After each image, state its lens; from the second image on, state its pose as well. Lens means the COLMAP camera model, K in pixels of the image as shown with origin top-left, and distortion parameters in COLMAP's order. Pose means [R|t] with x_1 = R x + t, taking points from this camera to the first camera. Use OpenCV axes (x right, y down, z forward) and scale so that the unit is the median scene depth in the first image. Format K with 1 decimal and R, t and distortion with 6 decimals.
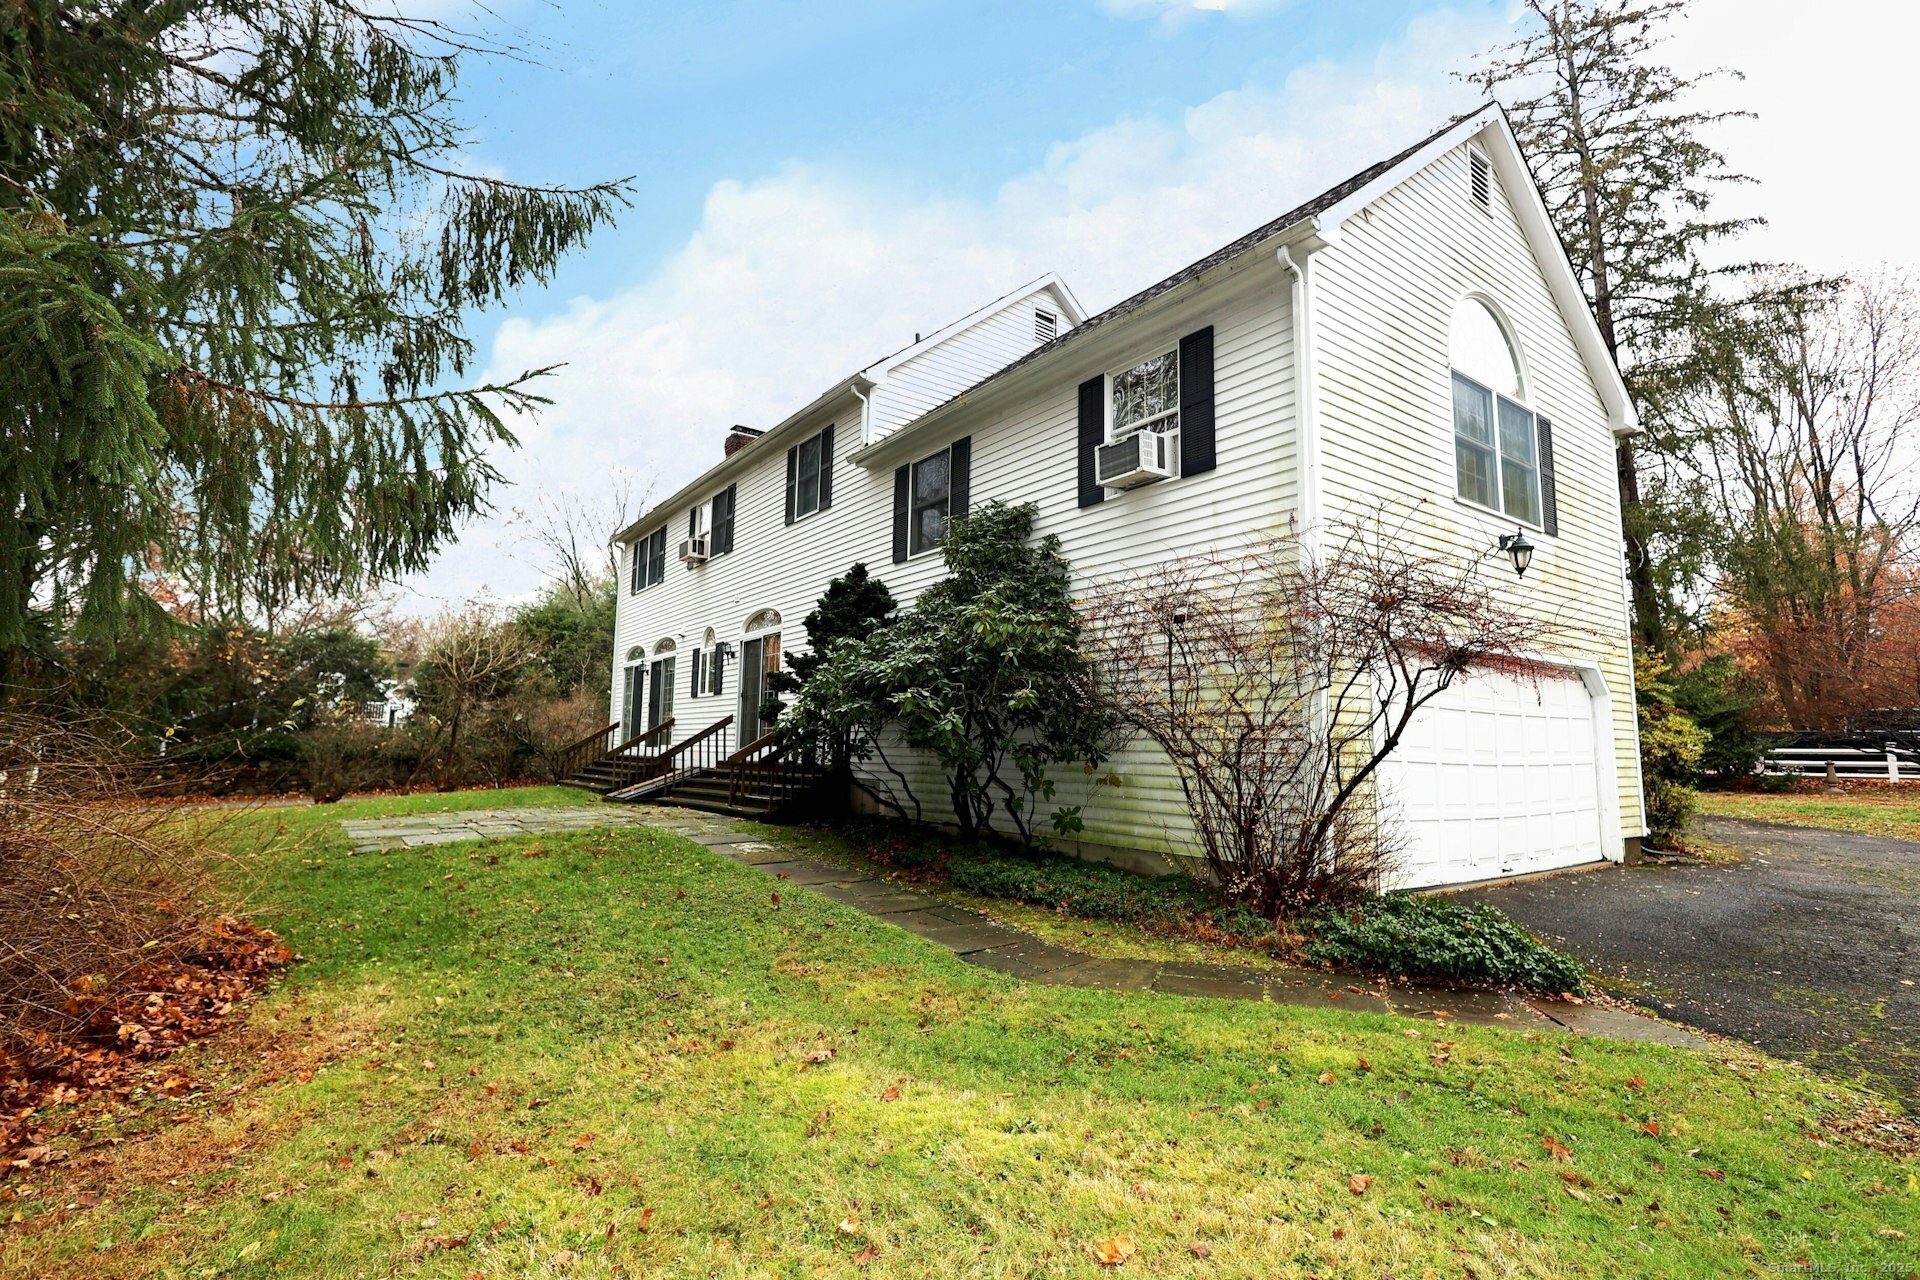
lens RADIAL K [[893.6, 0, 960.9], [0, 893.6, 634.6], [0, 0, 1]] dist [0.001975, 0.000030]
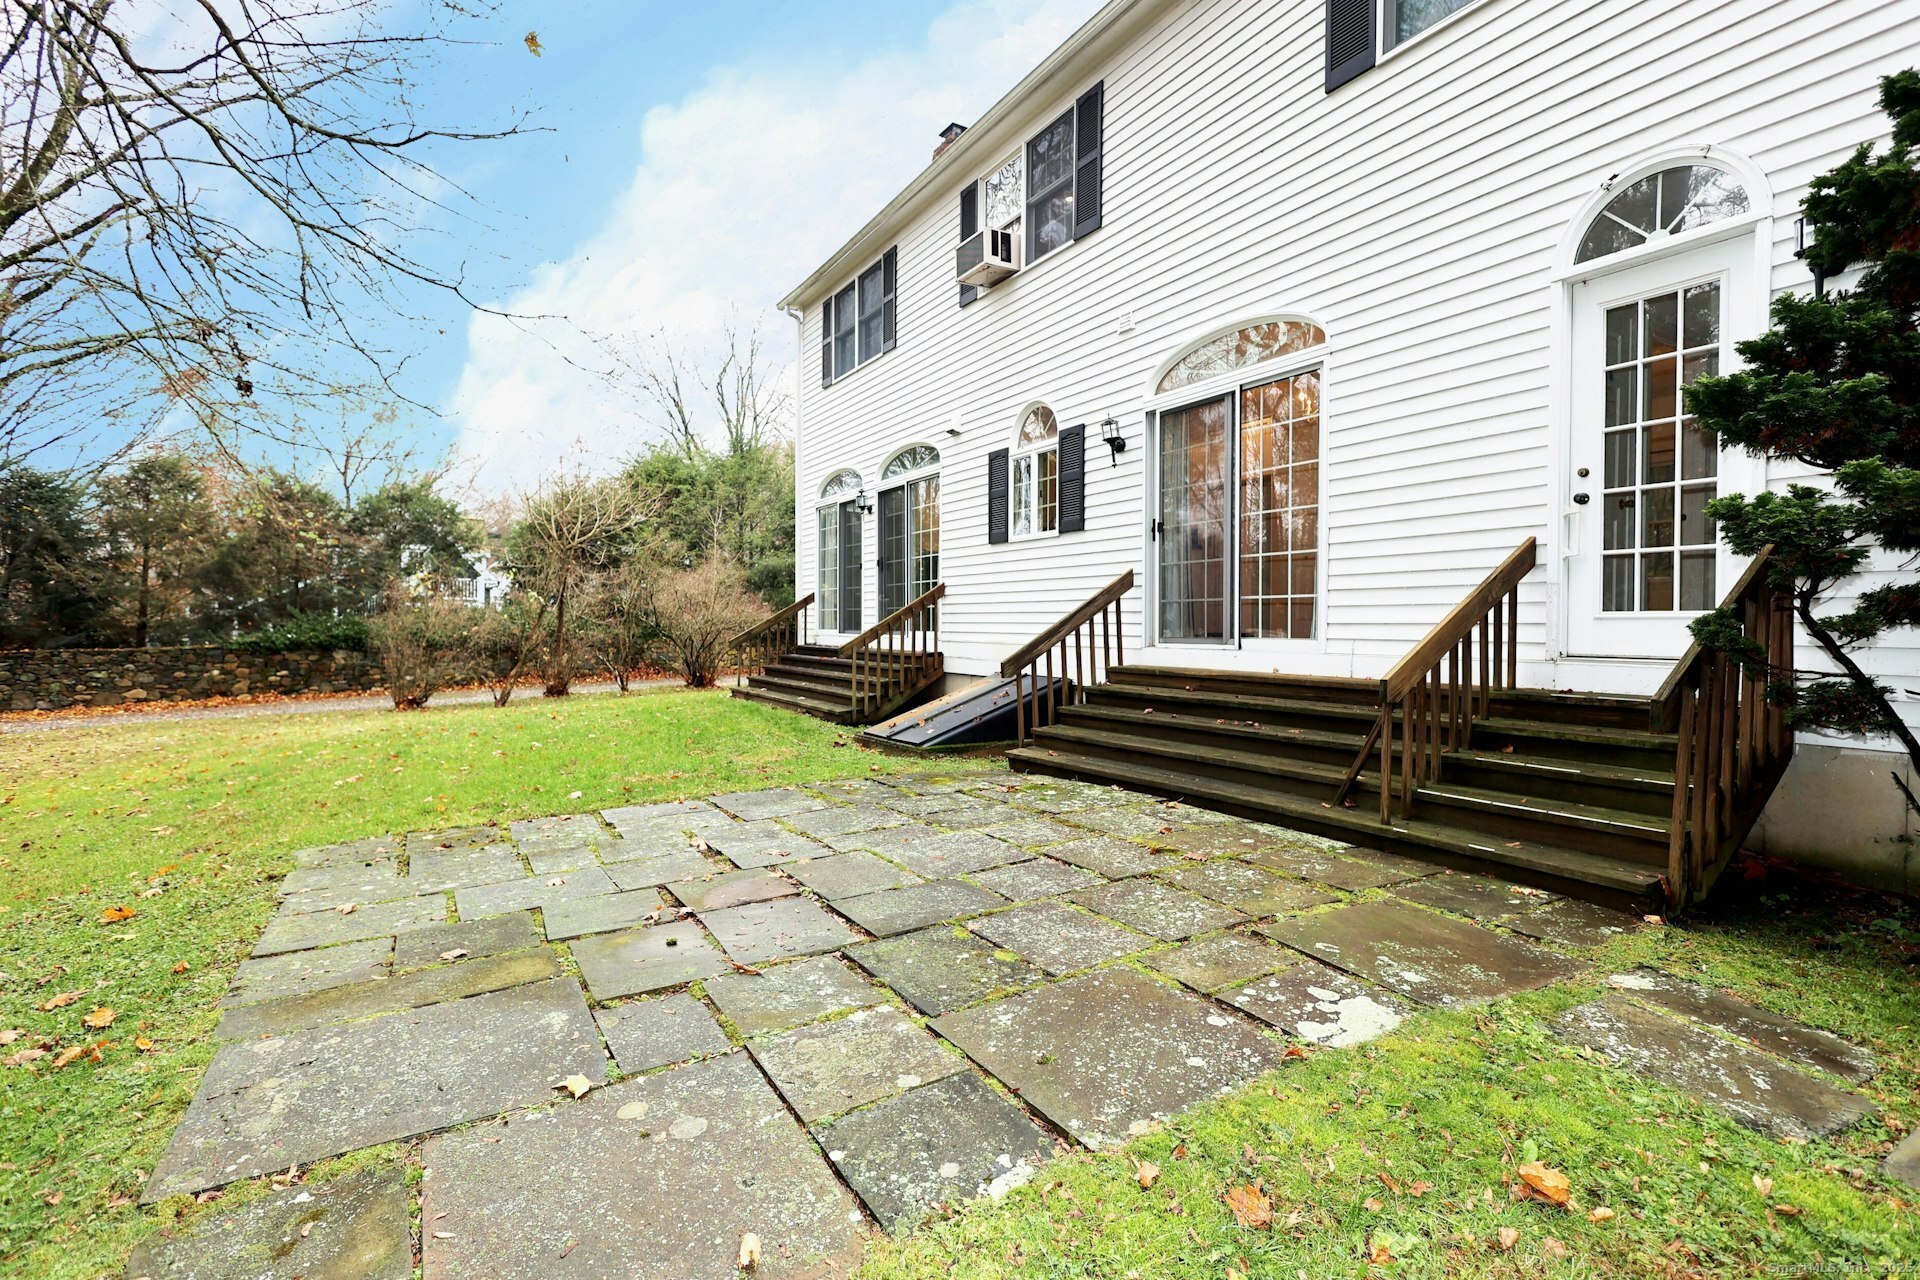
lens RADIAL K [[893.6, 0, 960.9], [0, 893.6, 634.6], [0, 0, 1]] dist [0.001975, 0.000030]
pose [[0.996294, -0.010117, -0.085416, -0.159803], [0.021956, 0.990075, 0.138817, 0.029013], [0.083164, -0.140178, 0.986627, 0.269561]]
